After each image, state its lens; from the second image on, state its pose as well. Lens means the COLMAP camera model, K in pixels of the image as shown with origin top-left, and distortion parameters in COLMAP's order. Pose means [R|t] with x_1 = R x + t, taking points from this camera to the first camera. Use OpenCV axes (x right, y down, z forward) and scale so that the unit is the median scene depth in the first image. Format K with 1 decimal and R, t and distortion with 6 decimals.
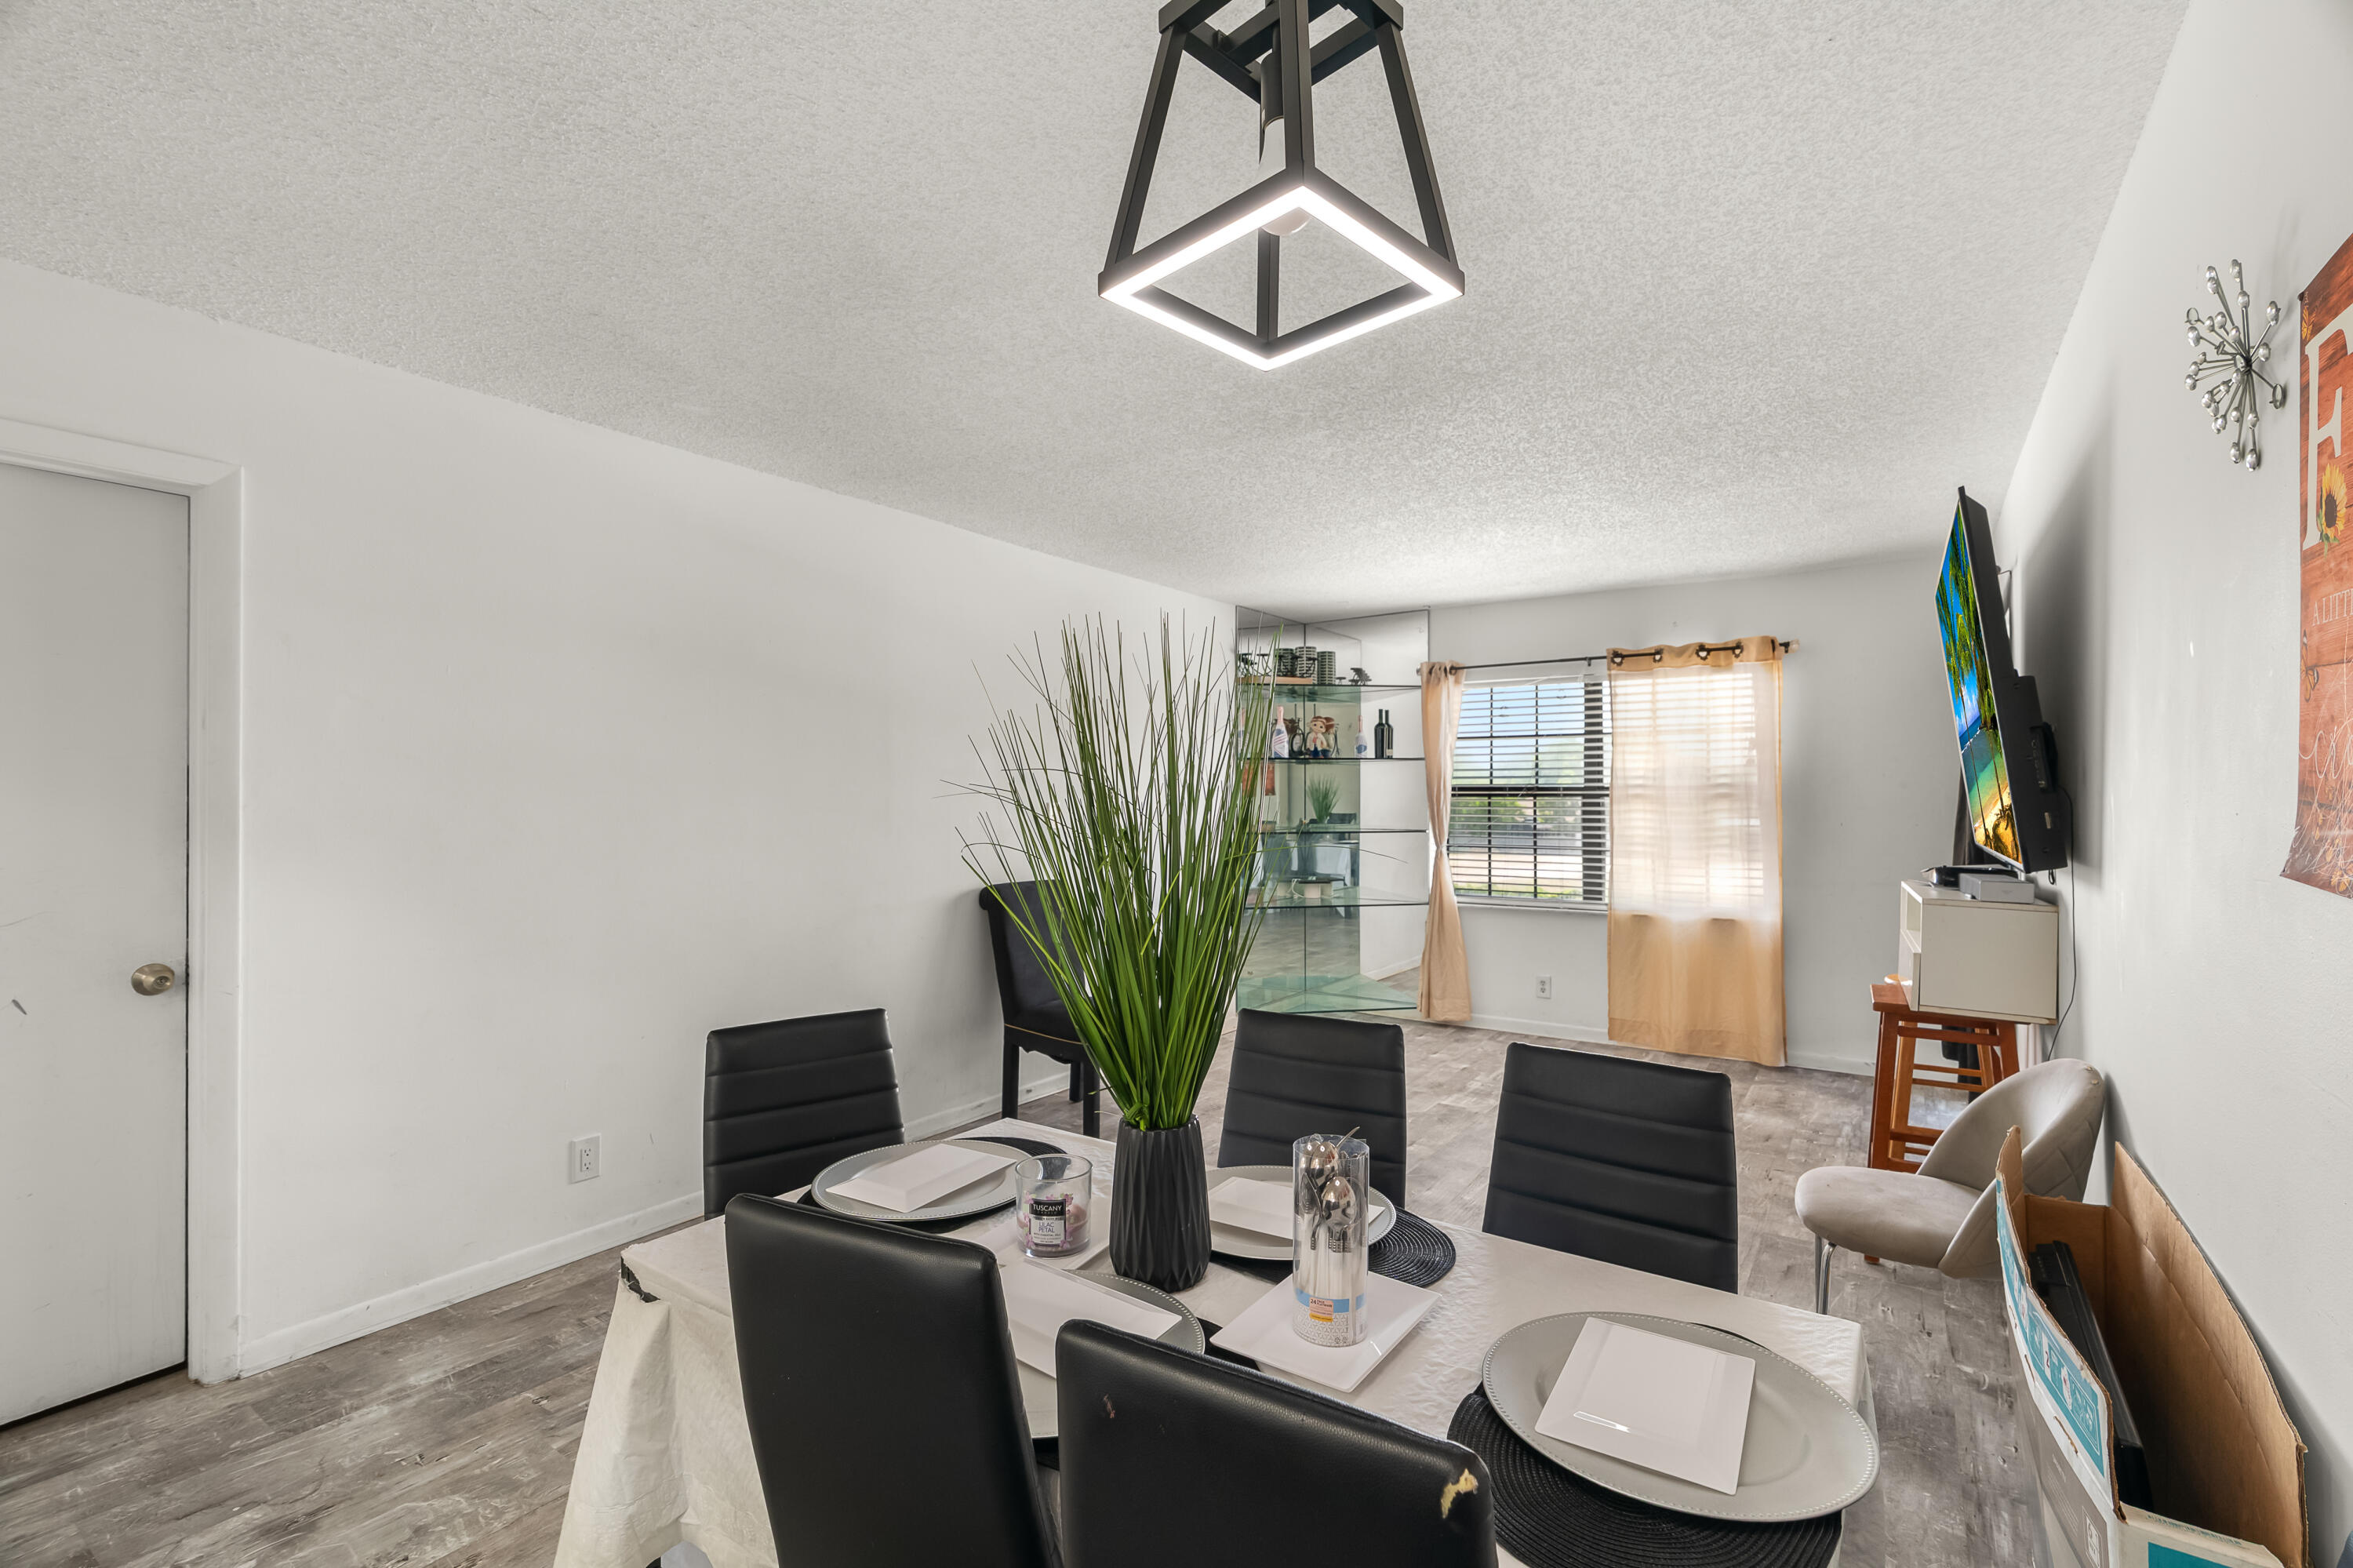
lens RADIAL K [[1055.7, 0, 1213.7], [0, 1055.7, 782.1], [0, 0, 1]] dist [-0.002579, 0.003022]
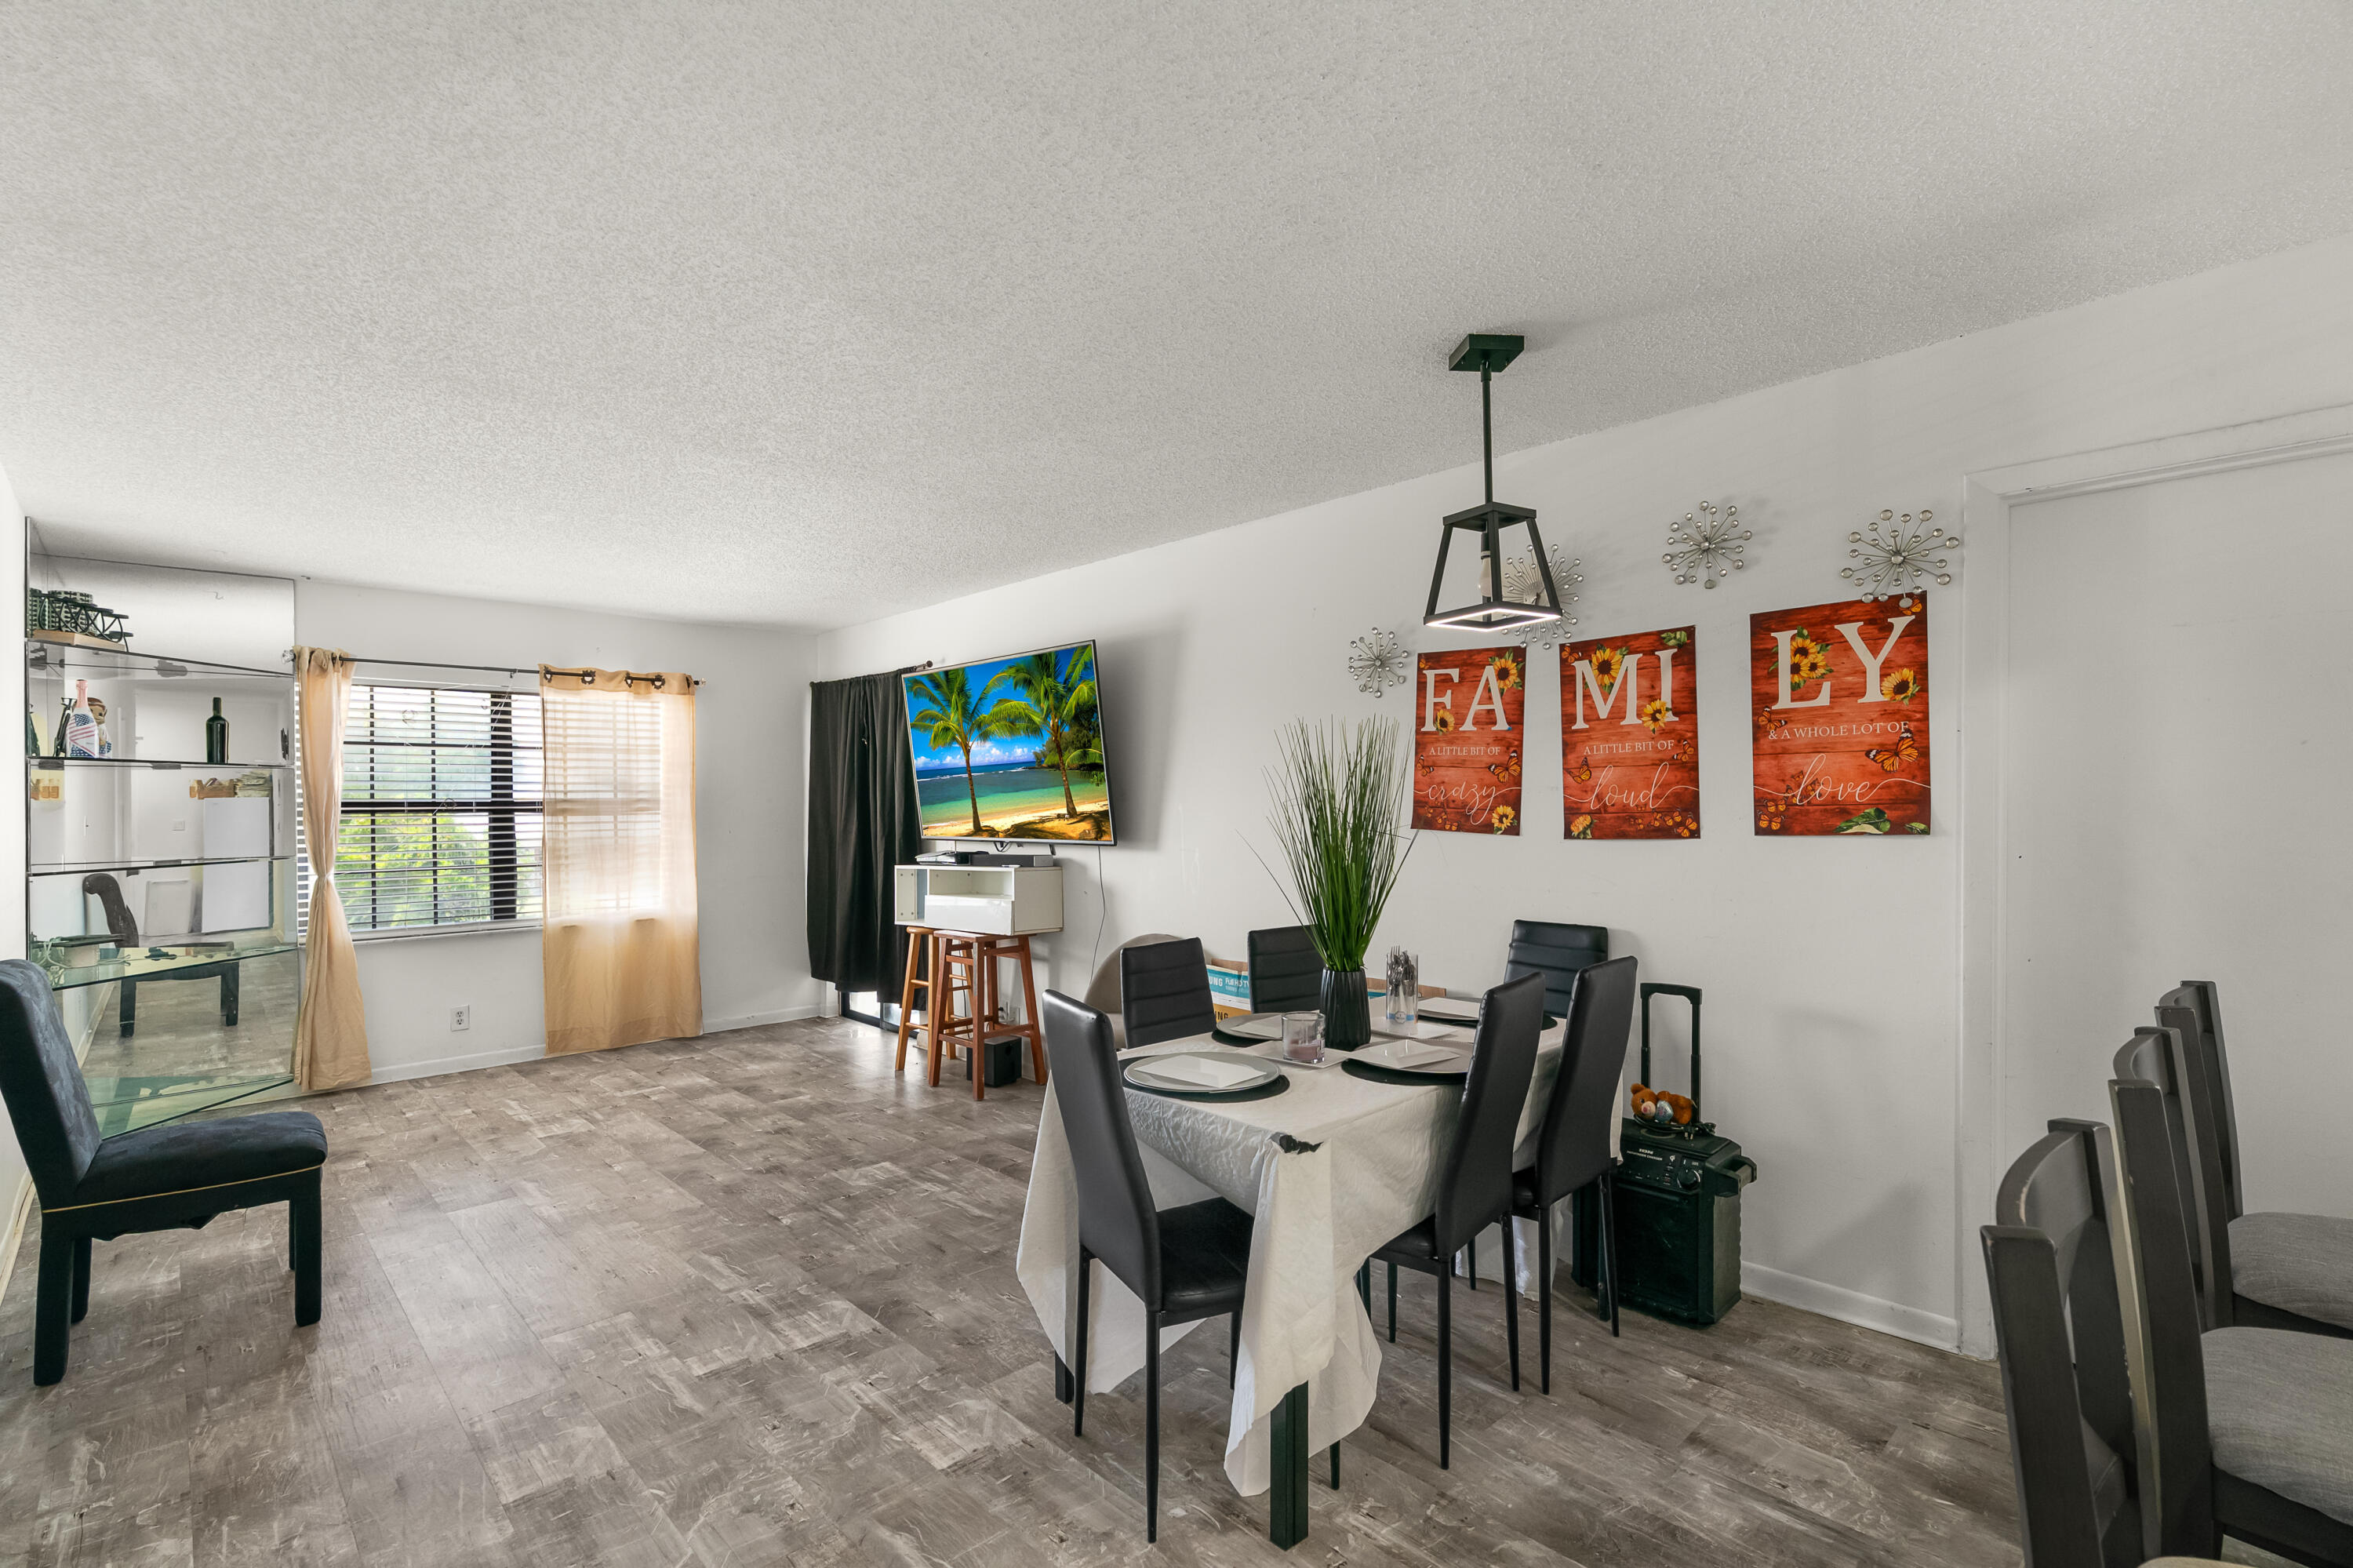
lens RADIAL K [[1055.7, 0, 1145.0], [0, 1055.7, 797.3], [0, 0, 1]] dist [-0.002579, 0.003022]
pose [[0.225881, 0.003449, 0.974149, -0.472119], [-0.004041, 0.999988, -0.002603, 0.000632], [-0.974147, -0.003348, 0.225892, 0.214187]]
